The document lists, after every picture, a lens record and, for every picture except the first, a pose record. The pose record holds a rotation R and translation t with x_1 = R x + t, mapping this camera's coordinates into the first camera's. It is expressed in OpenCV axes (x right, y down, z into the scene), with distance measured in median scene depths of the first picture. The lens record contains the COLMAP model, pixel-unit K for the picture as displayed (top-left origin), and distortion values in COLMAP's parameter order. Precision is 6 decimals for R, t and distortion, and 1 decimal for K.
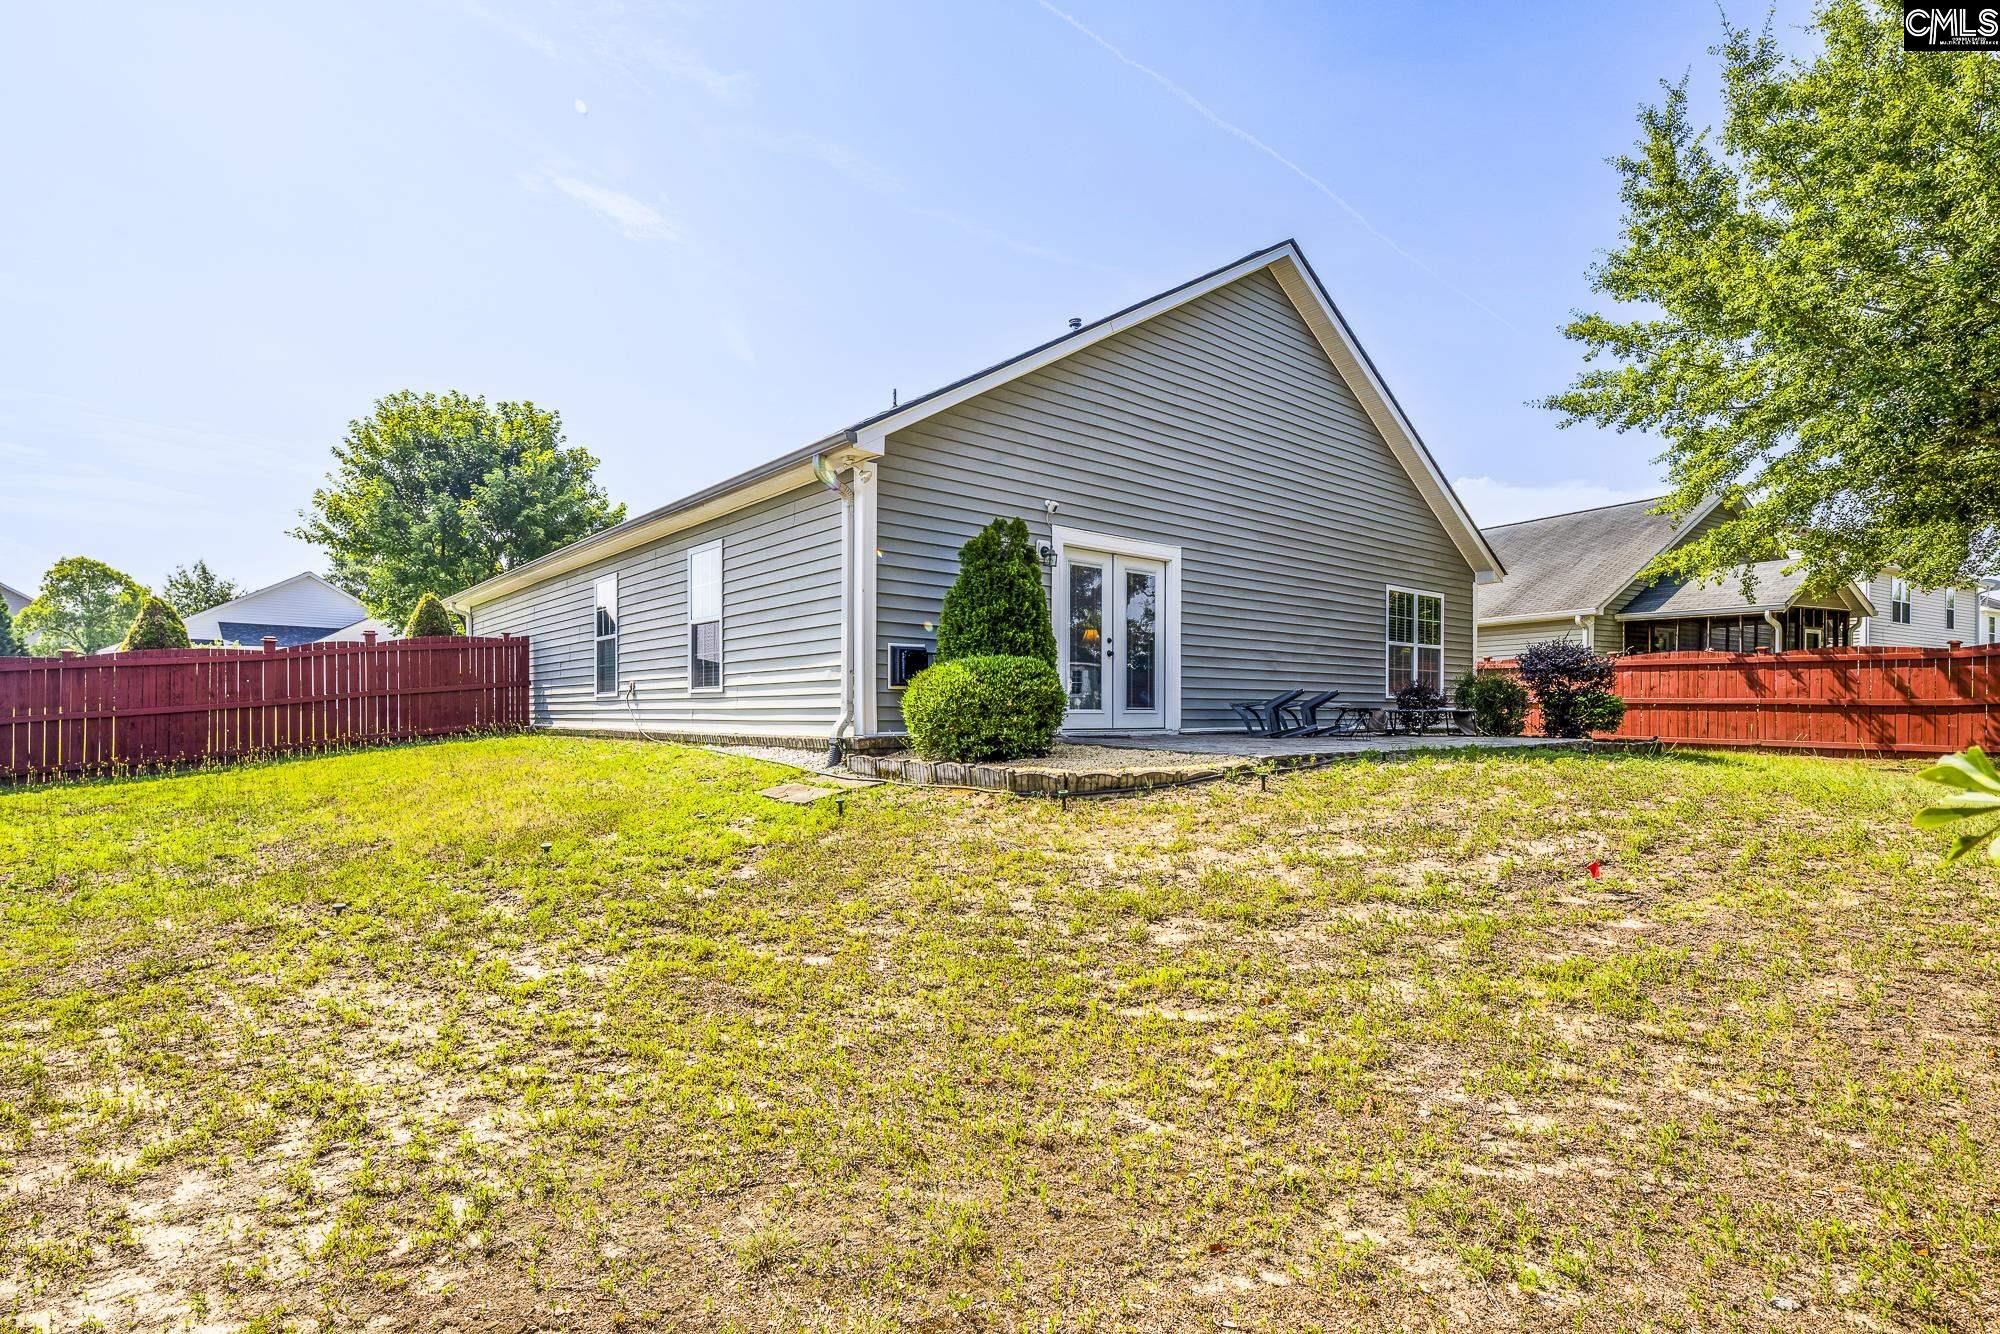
lens RADIAL K [[976.9, 0, 998.7], [0, 976.9, 715.4], [0, 0, 1]] dist [0.001938, 0.000282]
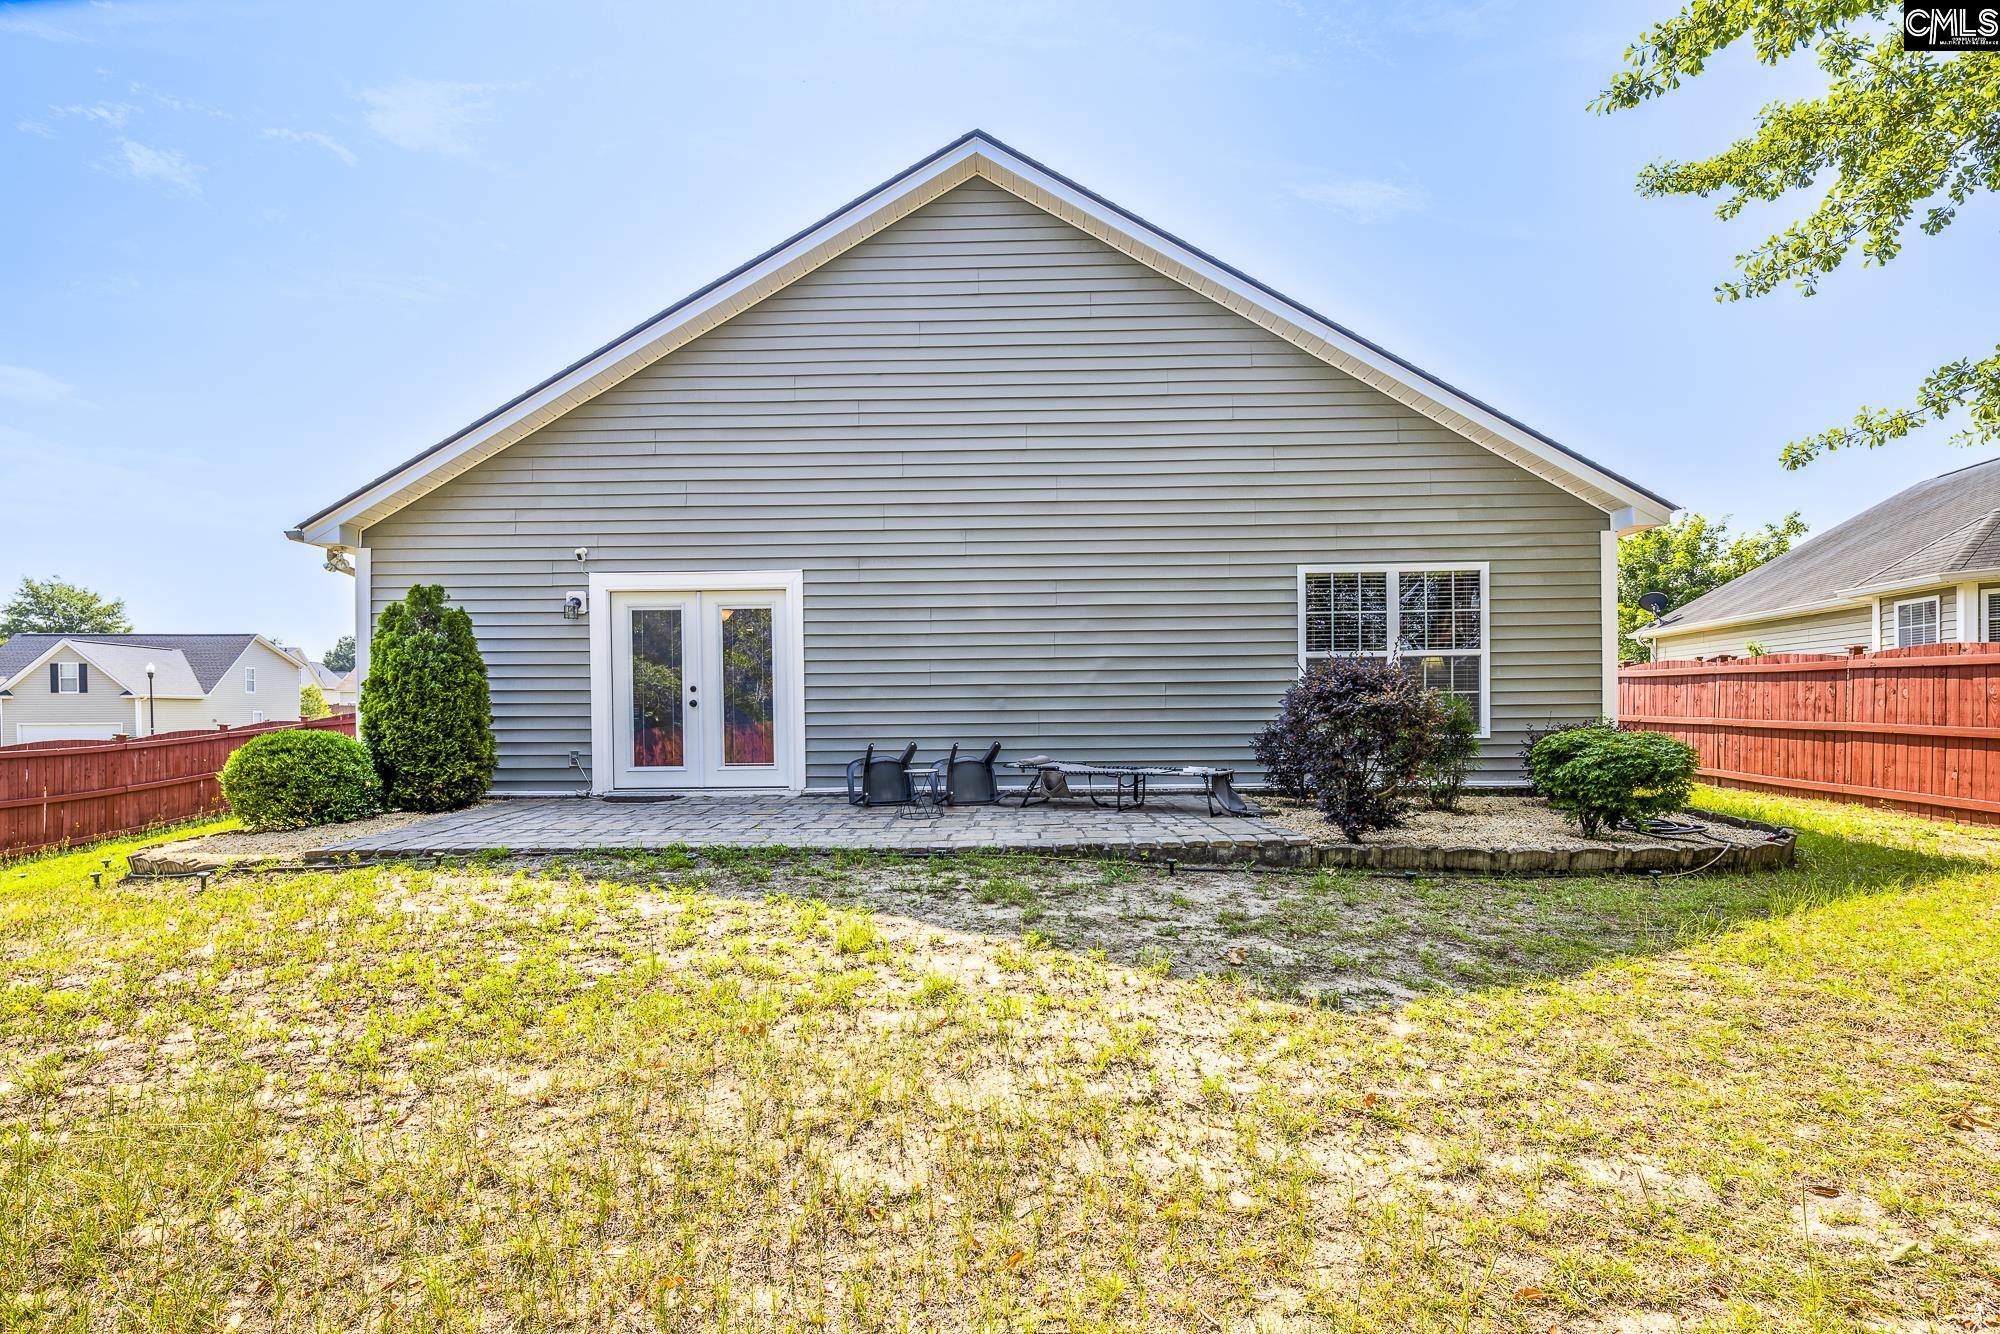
lens RADIAL K [[997.7, 0, 1000.8], [0, 997.7, 722.1], [0, 0, 1]] dist [0.000696, 0.000216]
pose [[0.752390, -0.003308, -0.658710, 0.698056], [0.011163, 0.999908, 0.007729, -0.037704], [0.658624, -0.013169, 0.752357, 0.375554]]
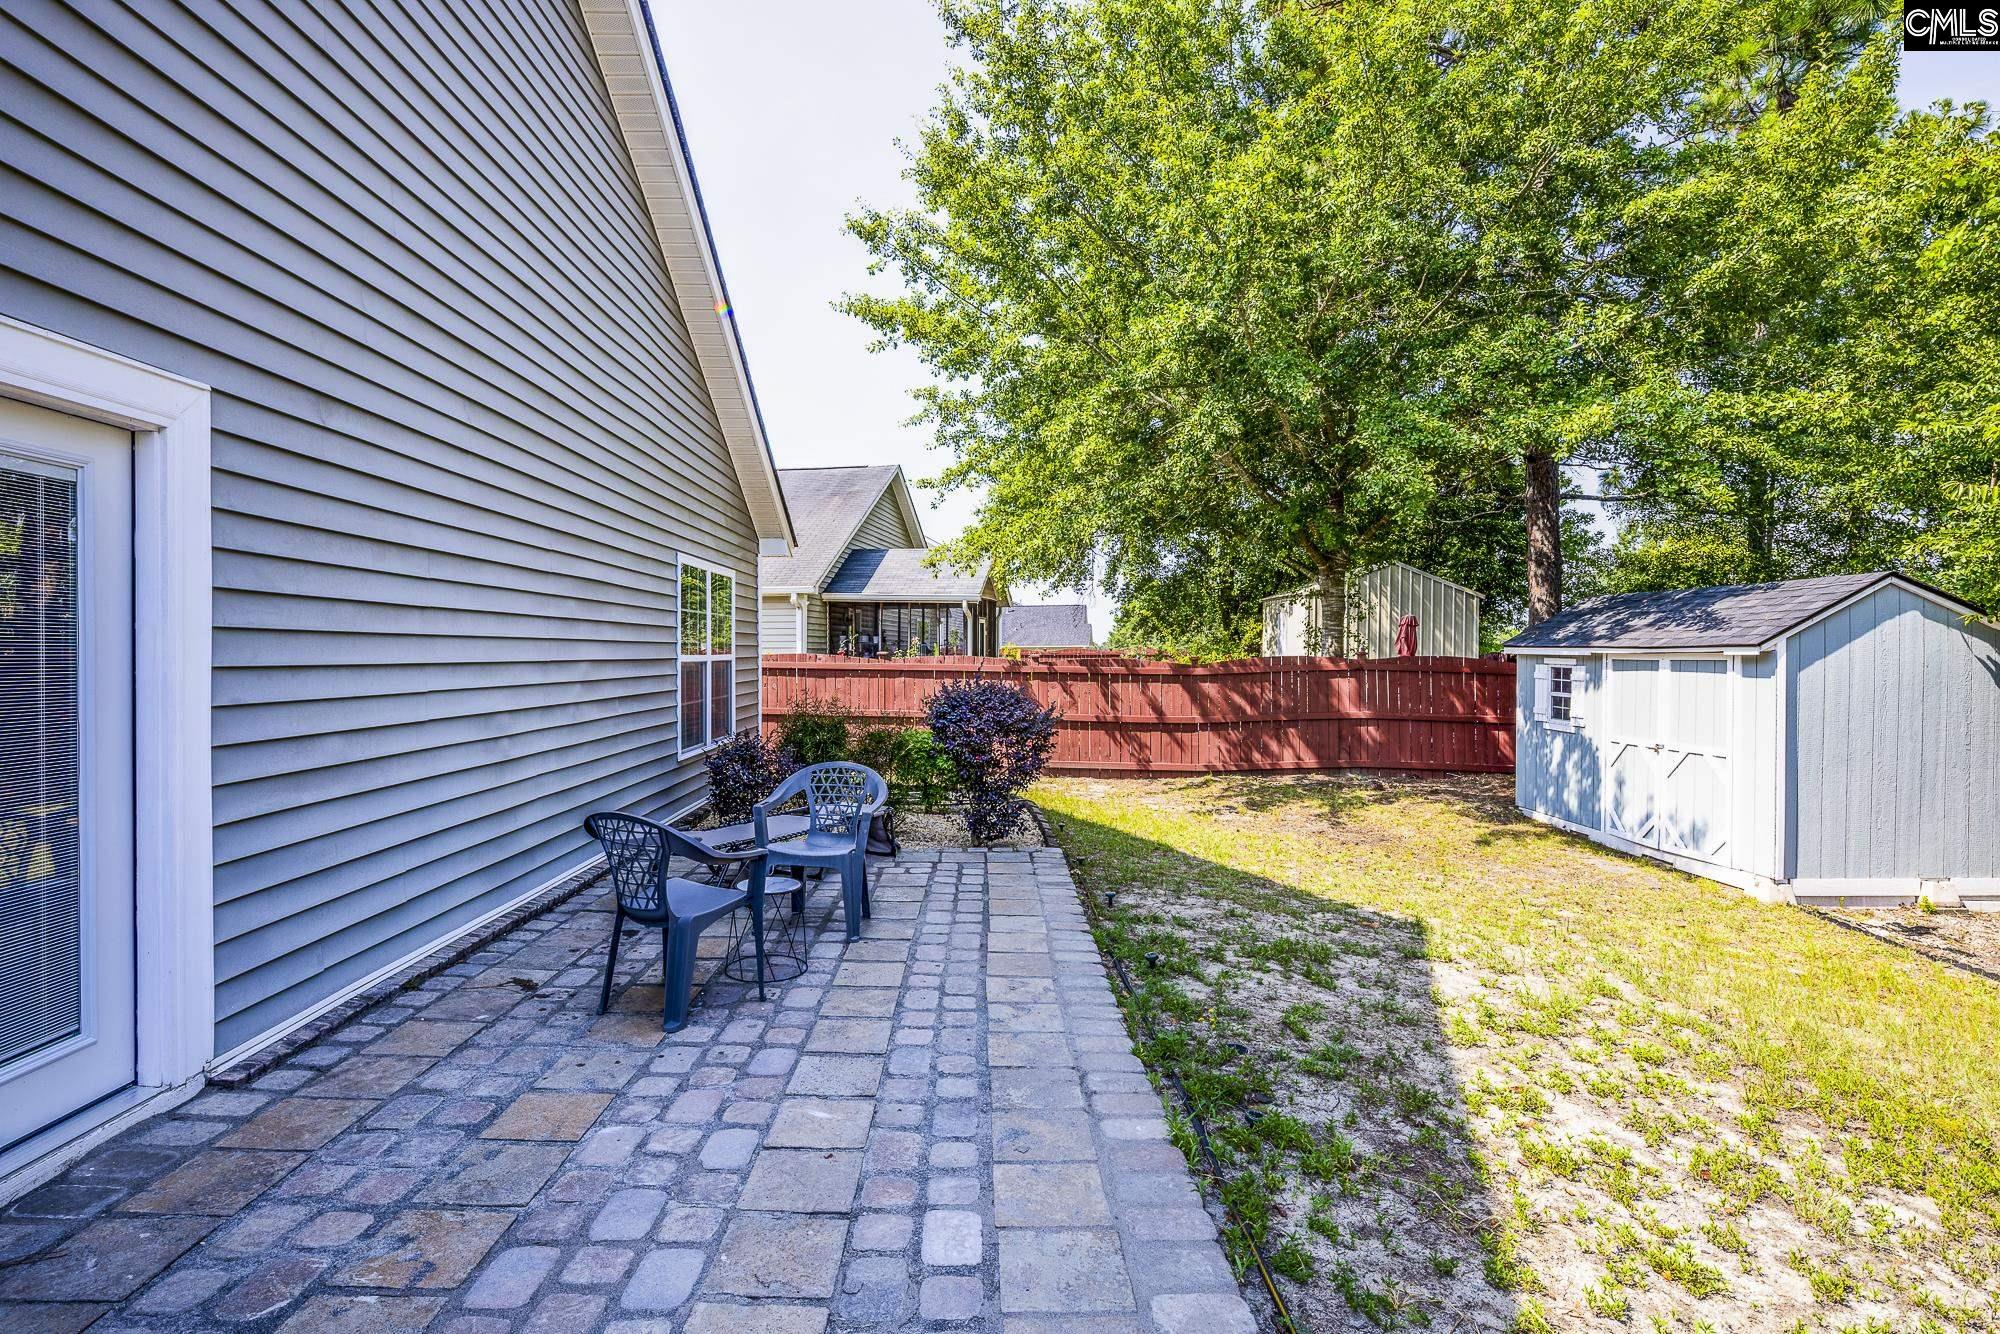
lens RADIAL K [[958.3, 0, 1000.0], [0, 958.3, 667.0], [0, 0, 1]] dist [0.000990, 0.000128]
pose [[0.625827, -0.011106, 0.779883, 0.093671], [-0.002217, 0.999869, 0.016017, -0.080725], [-0.779959, -0.011753, 0.625721, 0.536004]]
